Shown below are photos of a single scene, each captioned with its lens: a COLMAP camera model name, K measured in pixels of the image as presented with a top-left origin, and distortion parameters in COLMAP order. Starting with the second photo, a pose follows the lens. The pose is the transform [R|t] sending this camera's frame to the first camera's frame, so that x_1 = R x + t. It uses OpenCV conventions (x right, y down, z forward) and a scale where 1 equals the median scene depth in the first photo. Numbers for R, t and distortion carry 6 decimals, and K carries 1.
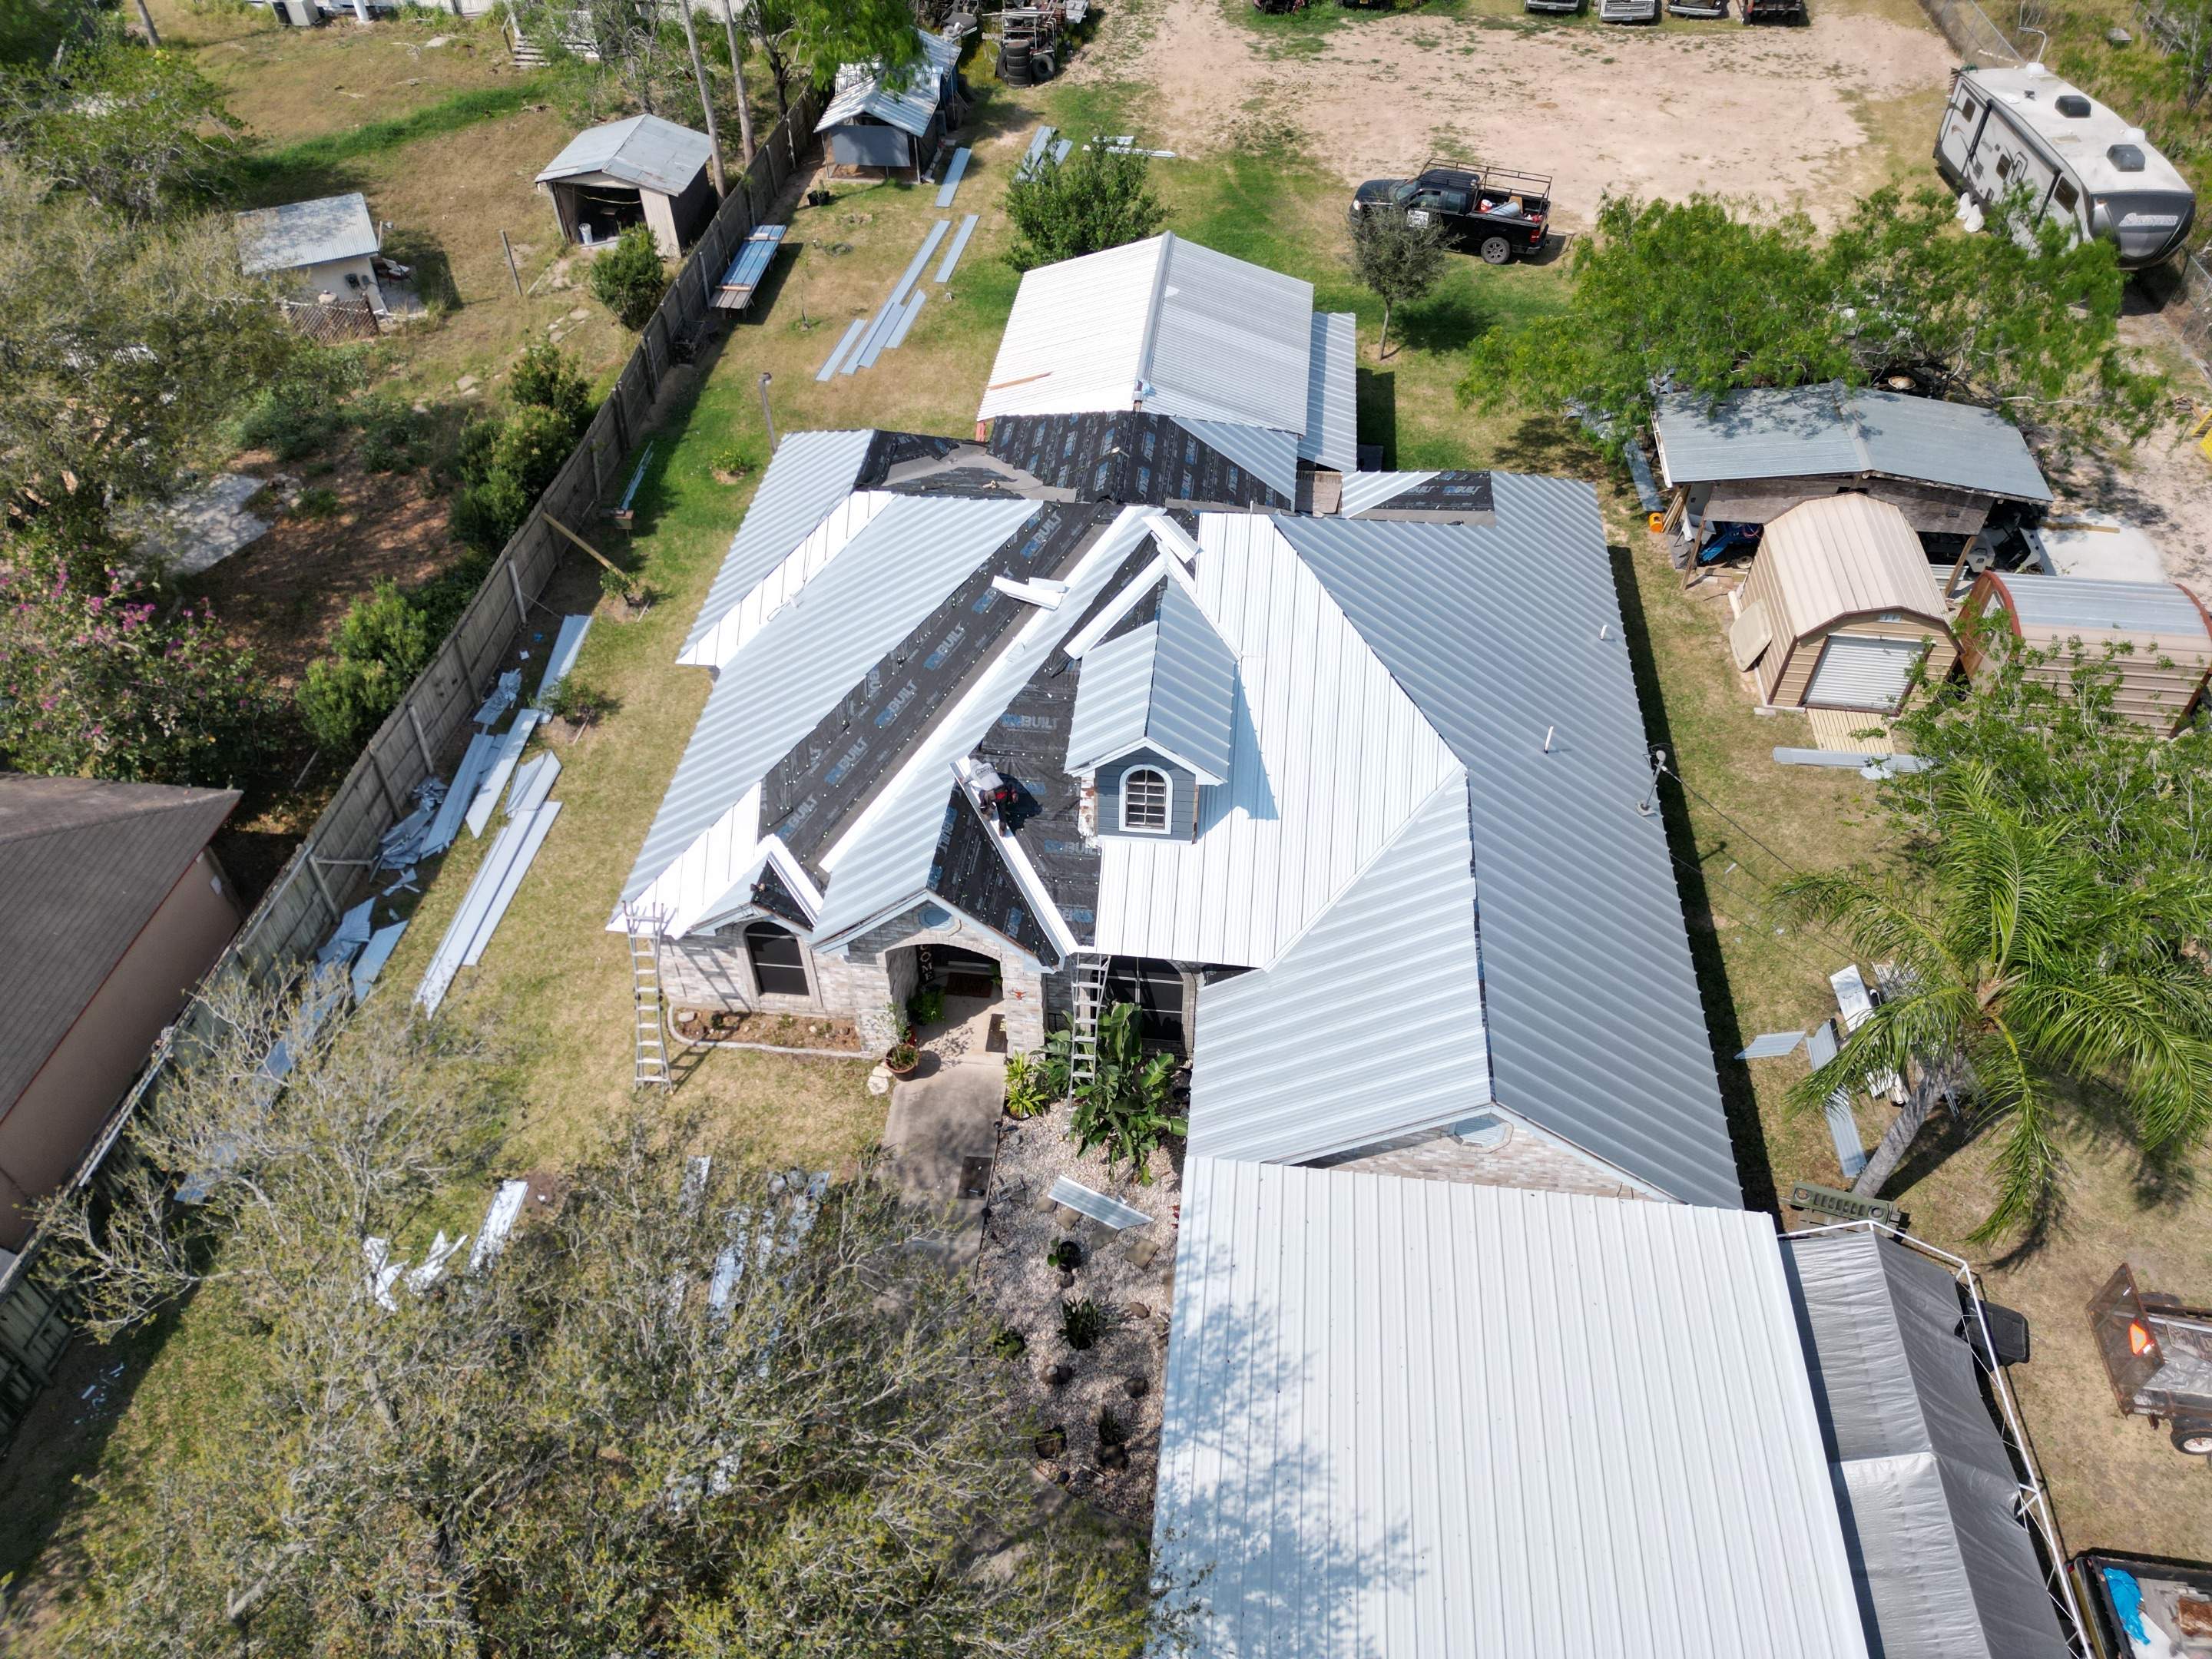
lens RADIAL K [[1568.4, 0, 1110.6], [0, 1568.4, 825.4], [0, 0, 1]] dist [0.039962, -0.005182]
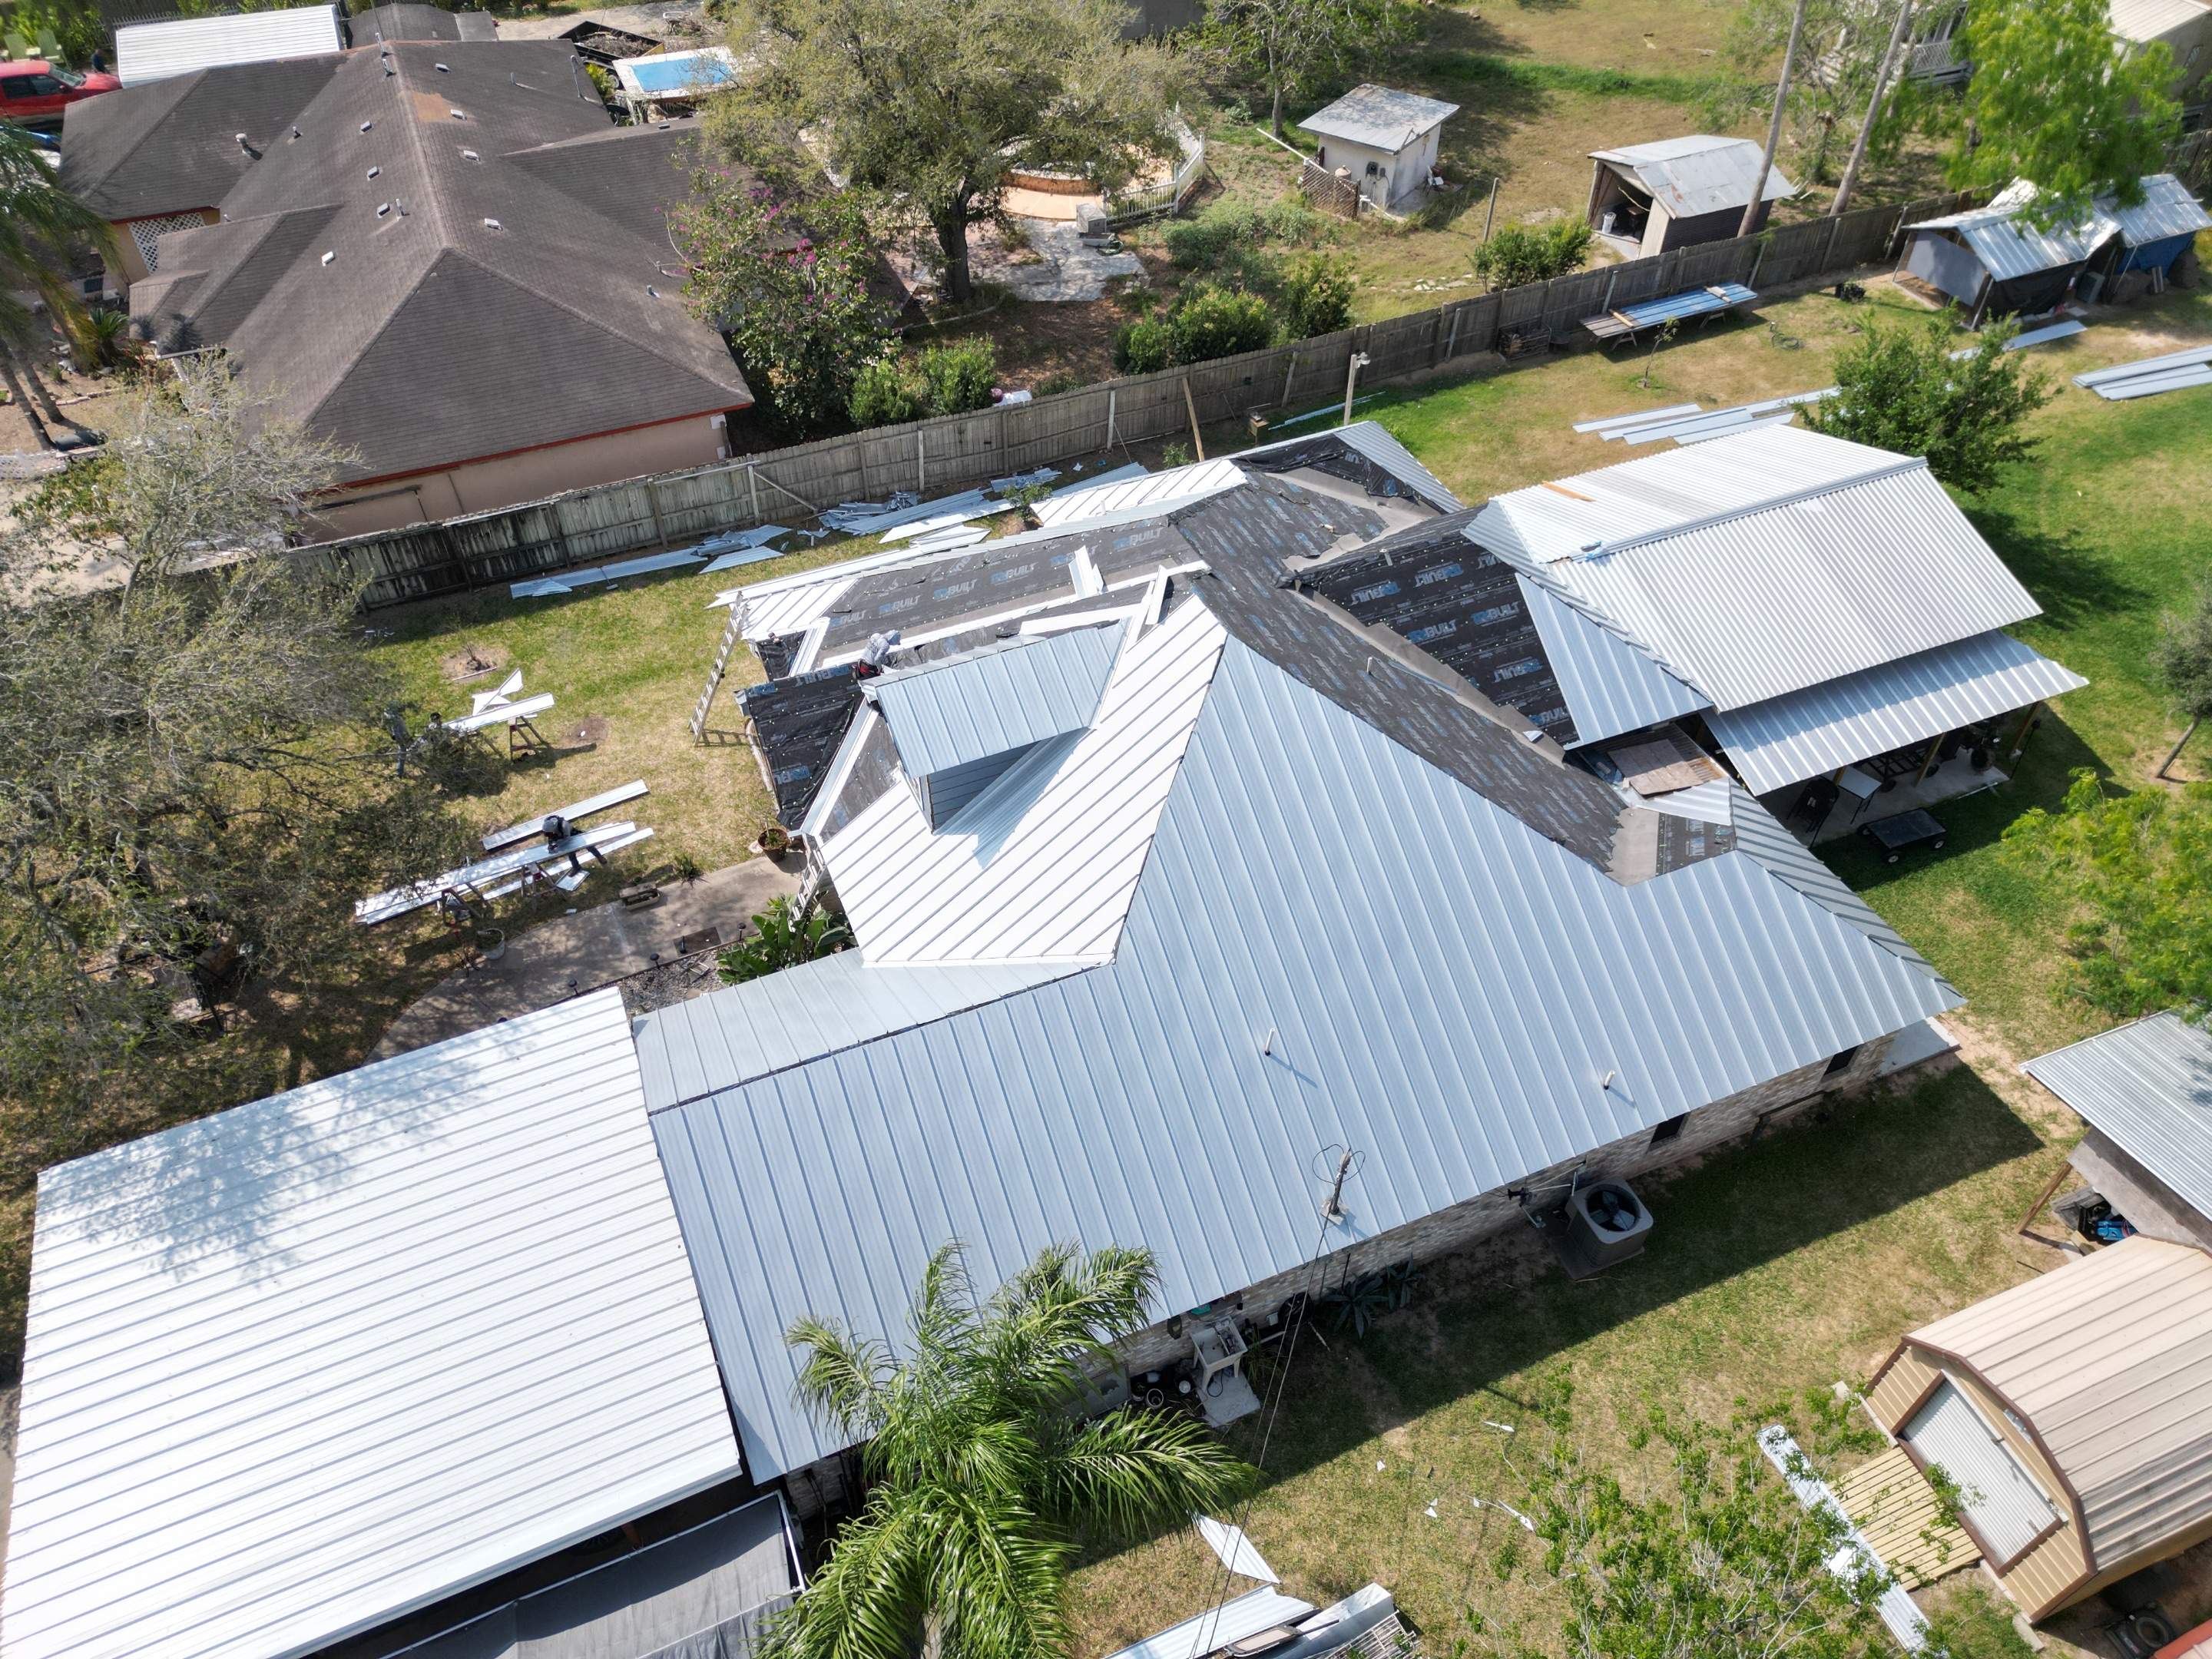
lens RADIAL K [[1568.4, 0, 1108.8], [0, 1568.4, 834.4], [0, 0, 1]] dist [0.039962, -0.005182]
pose [[0.487569, 0.619227, -0.615495, 0.676455], [-0.611843, 0.745238, 0.265080, -0.300815], [0.622836, 0.247342, 0.742225, 0.312408]]
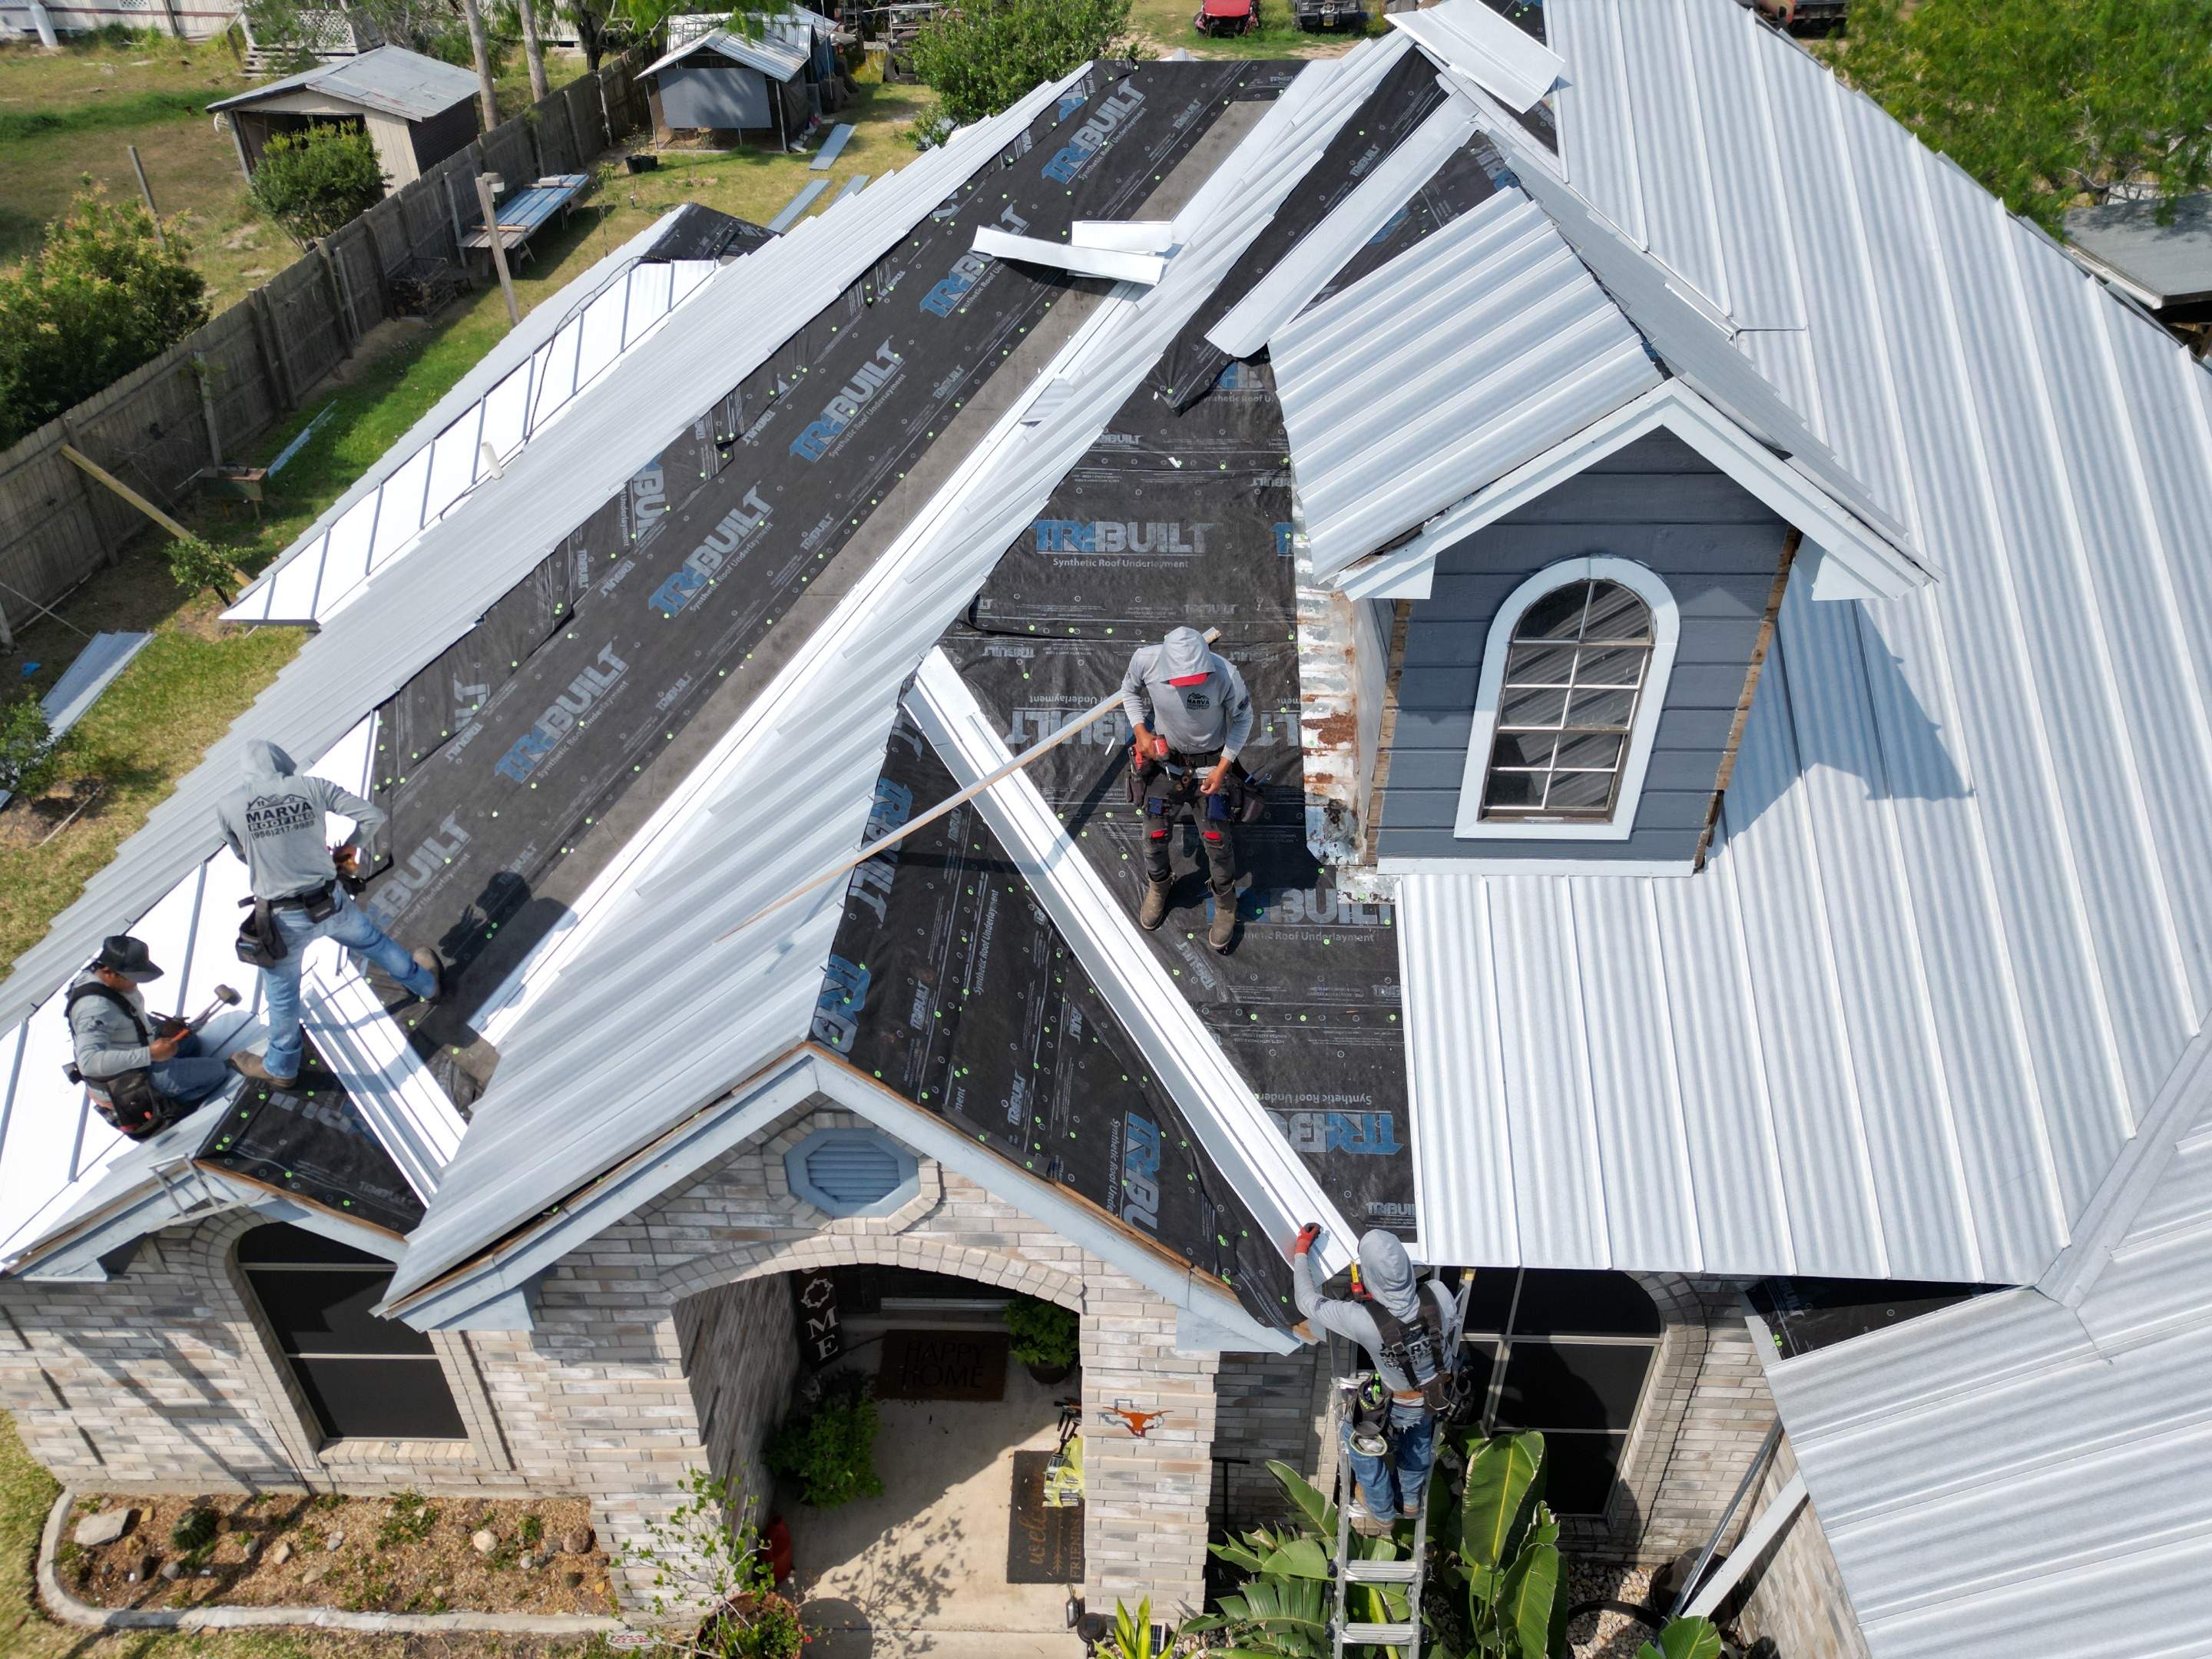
lens RADIAL K [[1568.4, 0, 1096.4], [0, 1568.4, 825.7], [0, 0, 1]] dist [0.039962, -0.005182]
pose [[0.997041, -0.045279, 0.062120, -0.076262], [0.054888, 0.985110, -0.162928, 0.043519], [-0.053818, 0.165855, 0.984681, 0.662844]]
